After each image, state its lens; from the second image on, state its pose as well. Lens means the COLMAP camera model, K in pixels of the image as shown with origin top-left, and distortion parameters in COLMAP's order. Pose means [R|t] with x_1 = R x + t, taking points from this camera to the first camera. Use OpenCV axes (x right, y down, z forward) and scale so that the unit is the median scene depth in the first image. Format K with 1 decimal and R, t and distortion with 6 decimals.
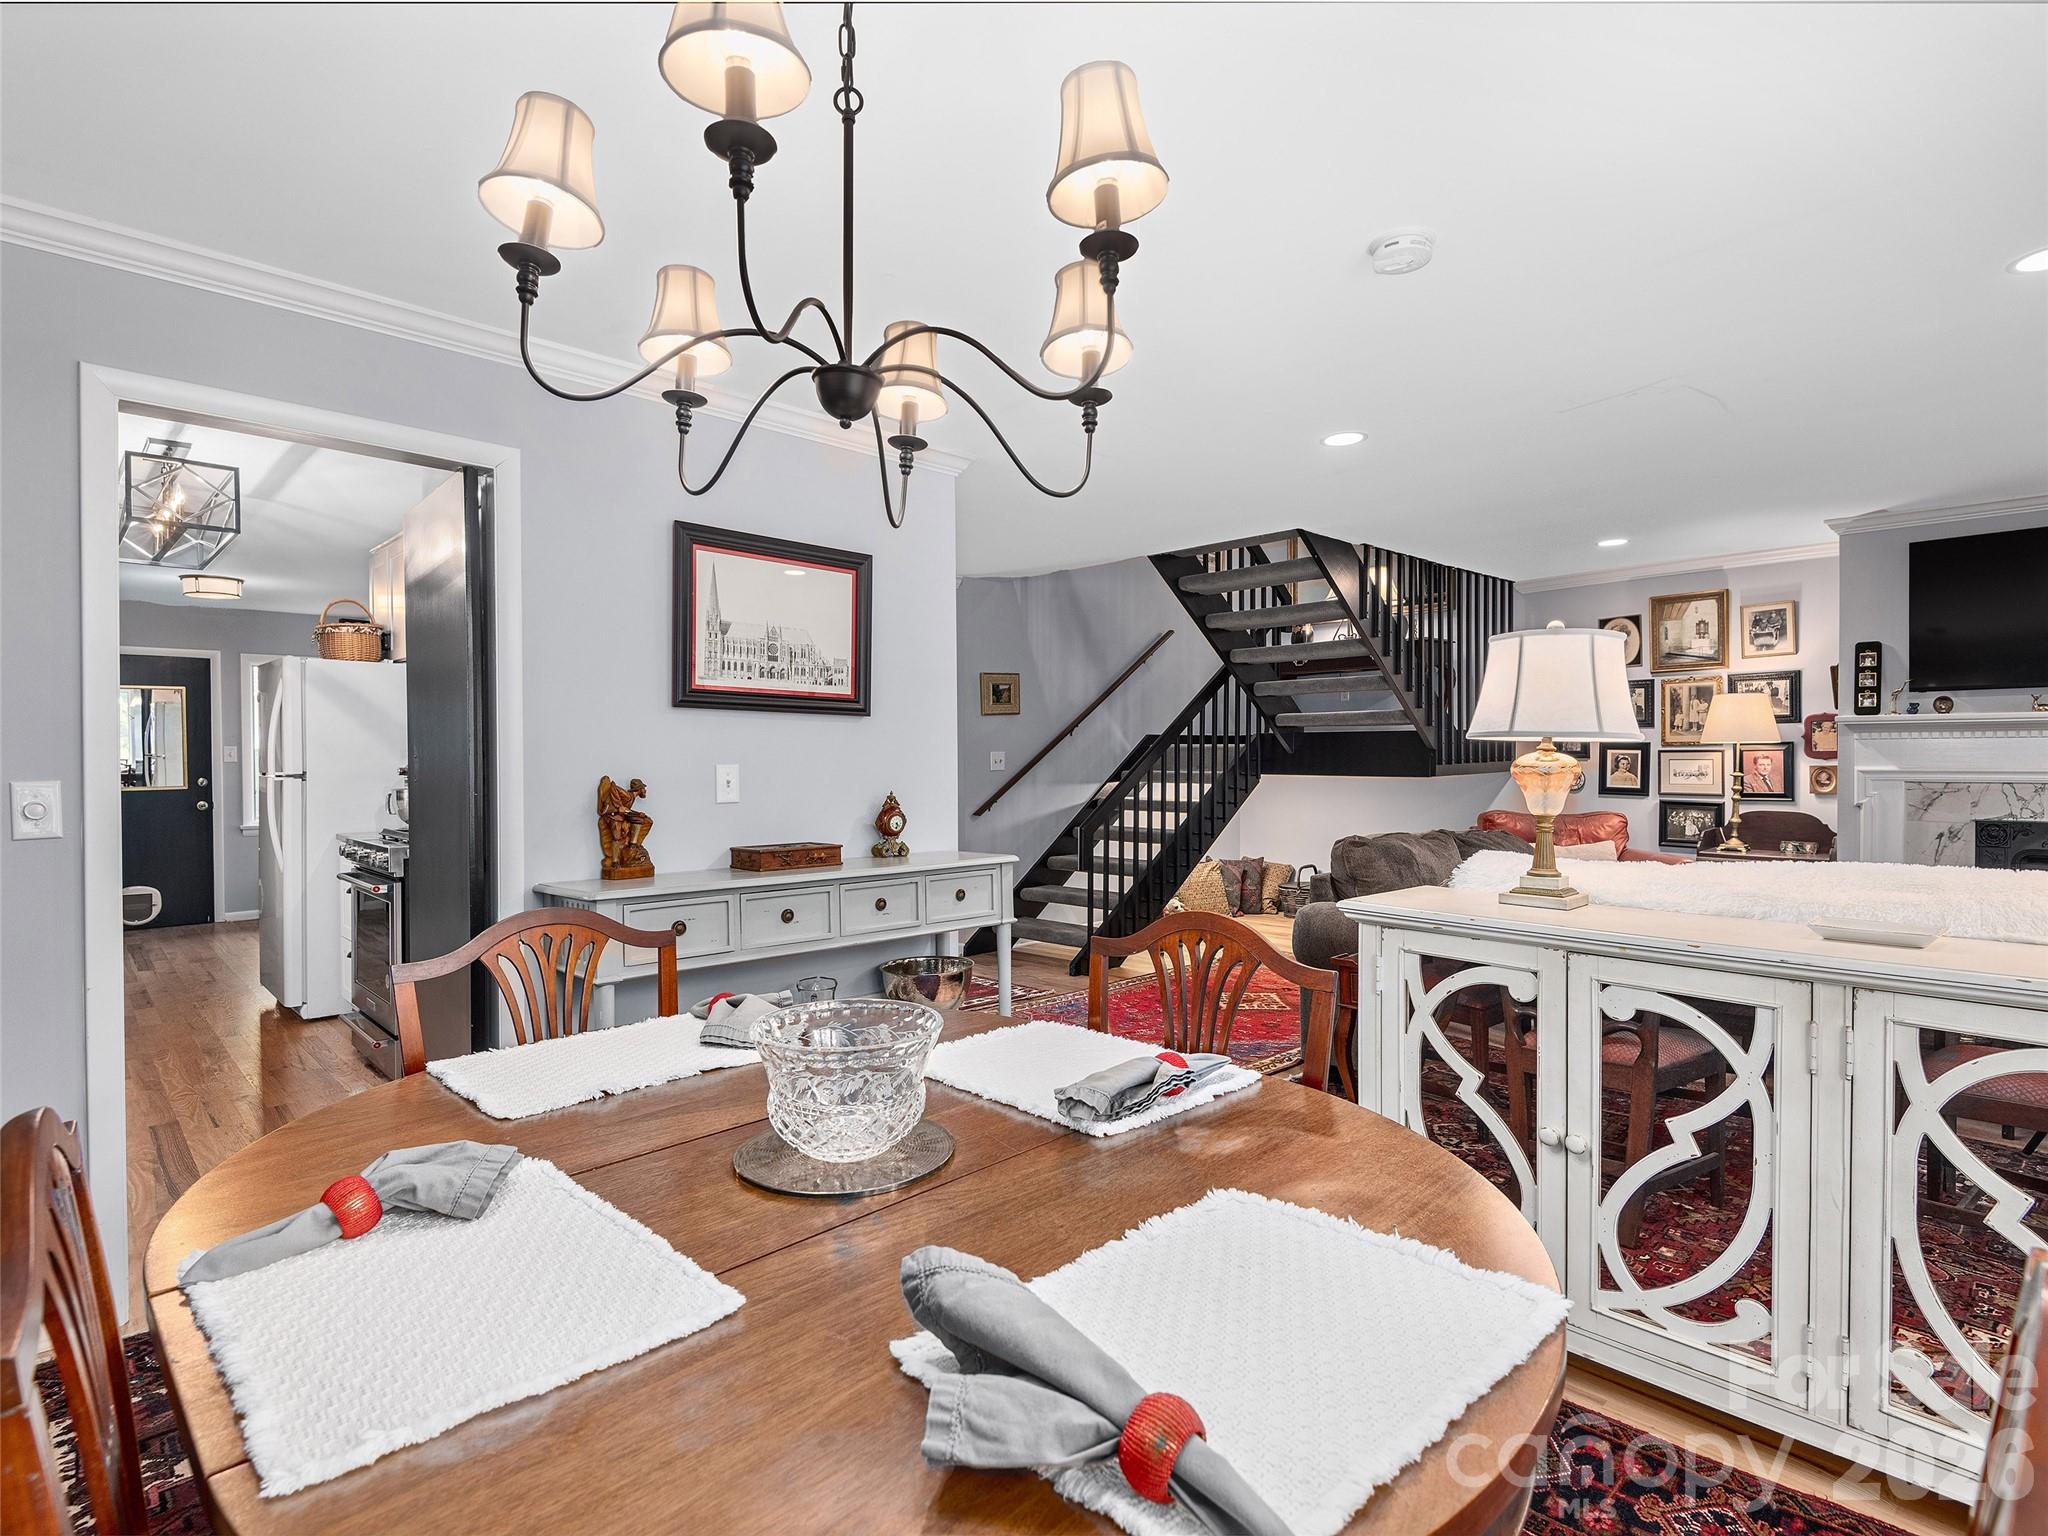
lens RADIAL K [[1042.1, 0, 1024.0], [0, 1042.1, 768.0], [0, 0, 1]] dist [0.035999, -0.027210]
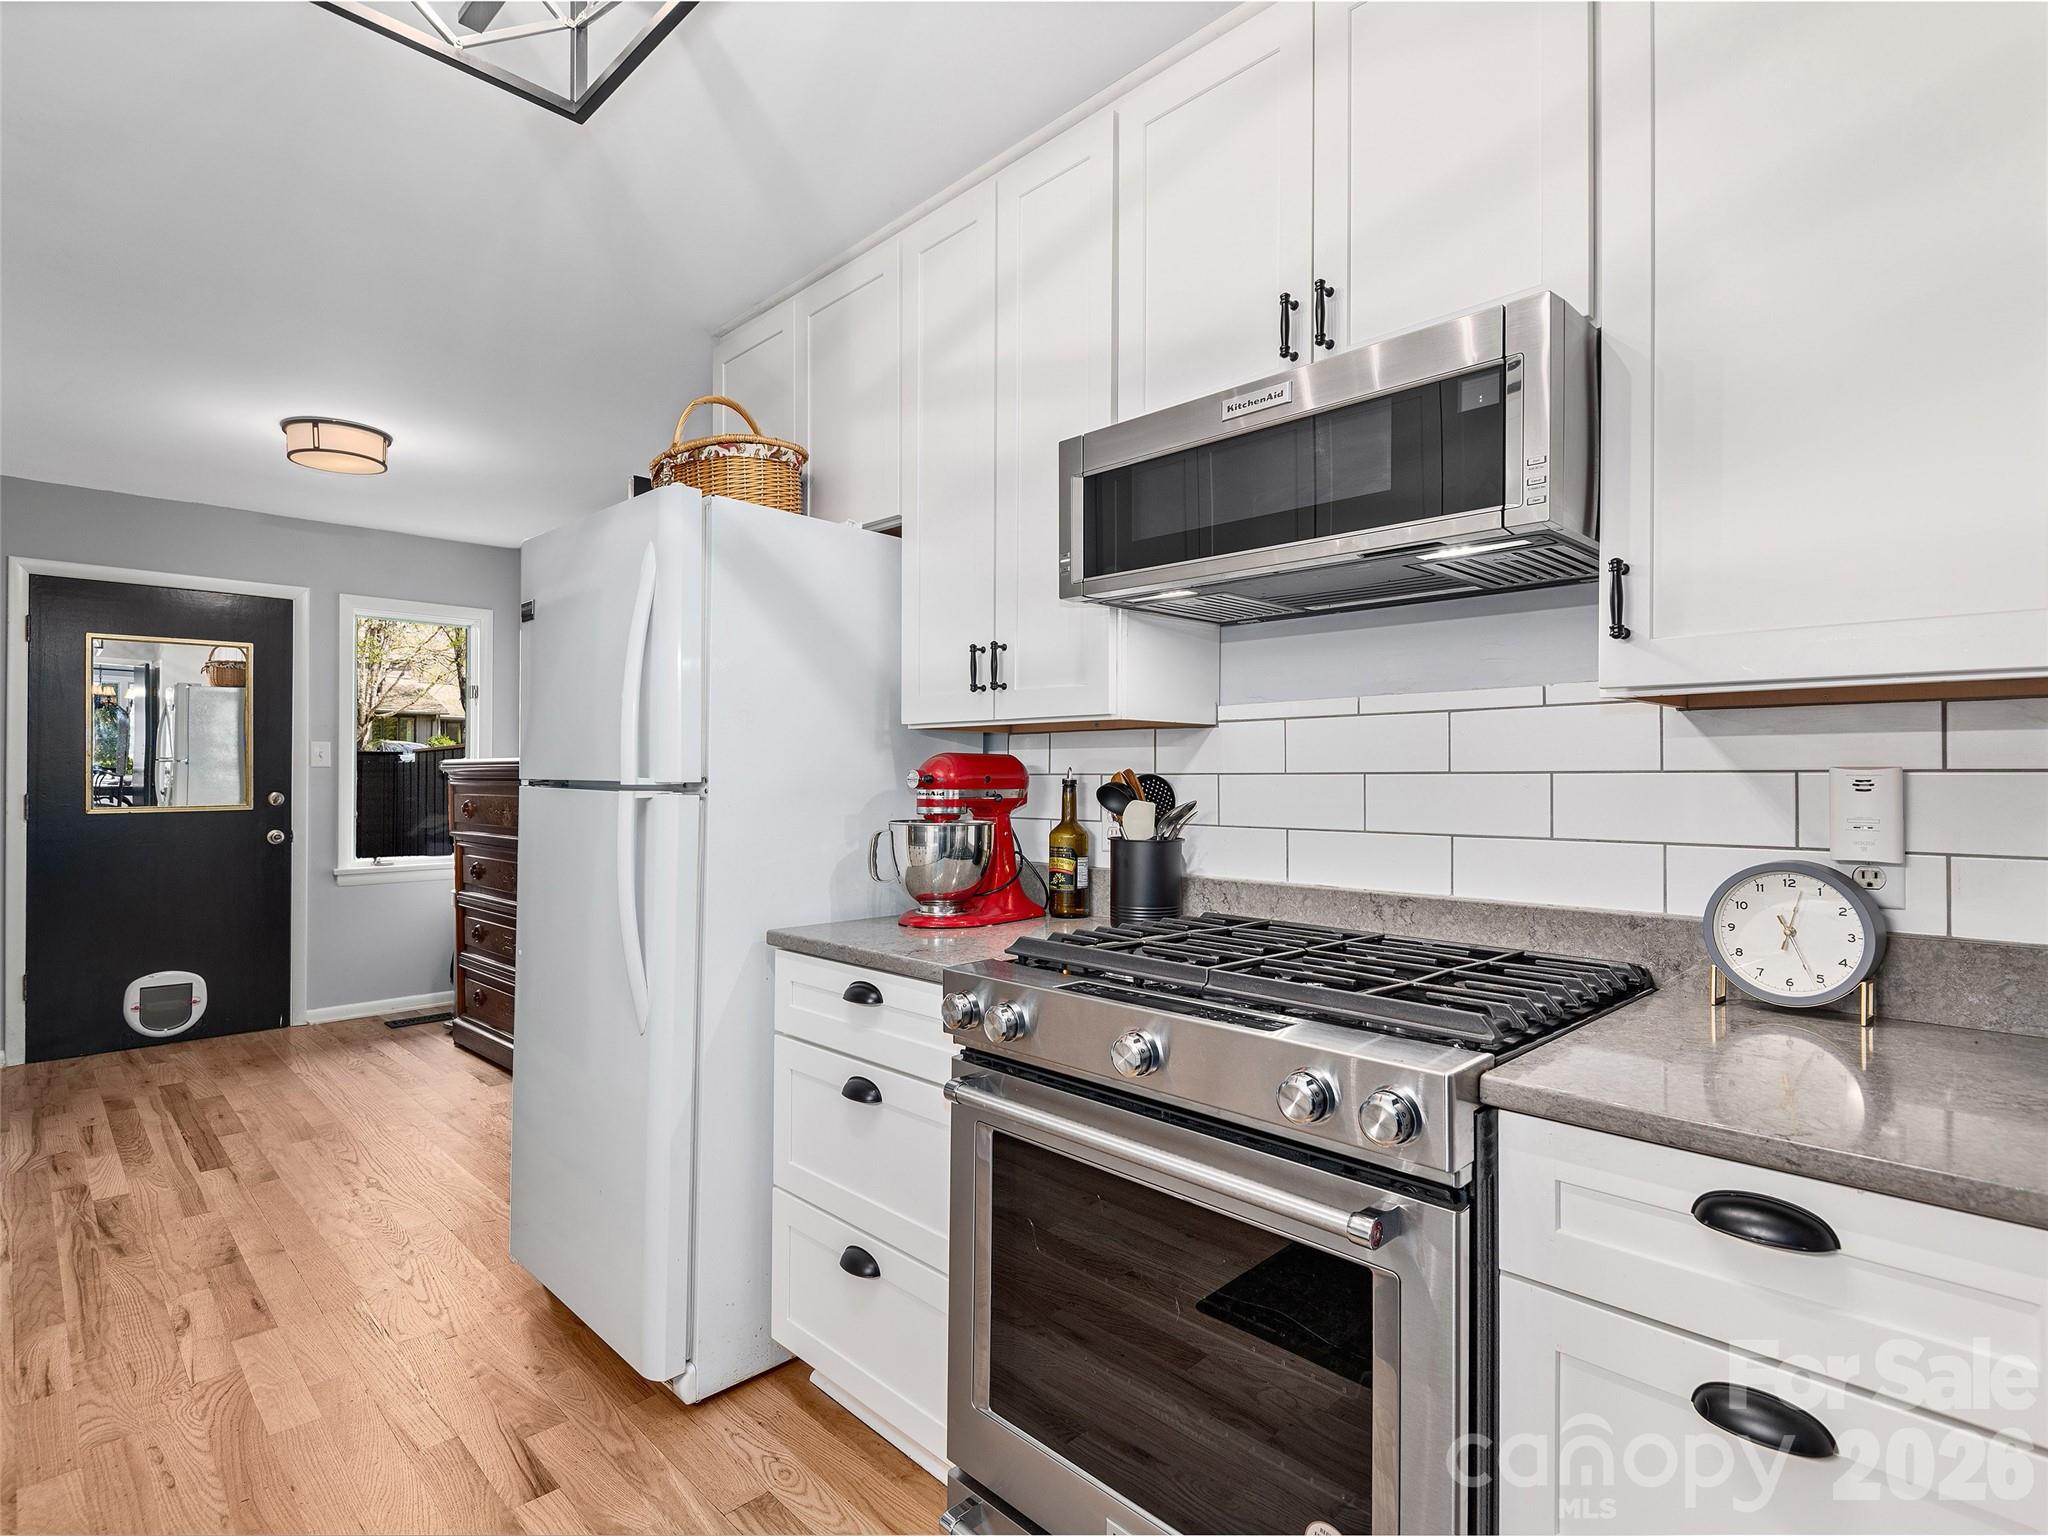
lens RADIAL K [[1042.1, 0, 1024.0], [0, 1042.1, 768.0], [0, 0, 1]] dist [0.035999, -0.027210]
pose [[0.999793, 0.008031, 0.018687, -0.356695], [-0.007640, 0.999752, -0.020905, 0.004756], [-0.018850, 0.020757, 0.999607, 0.377969]]
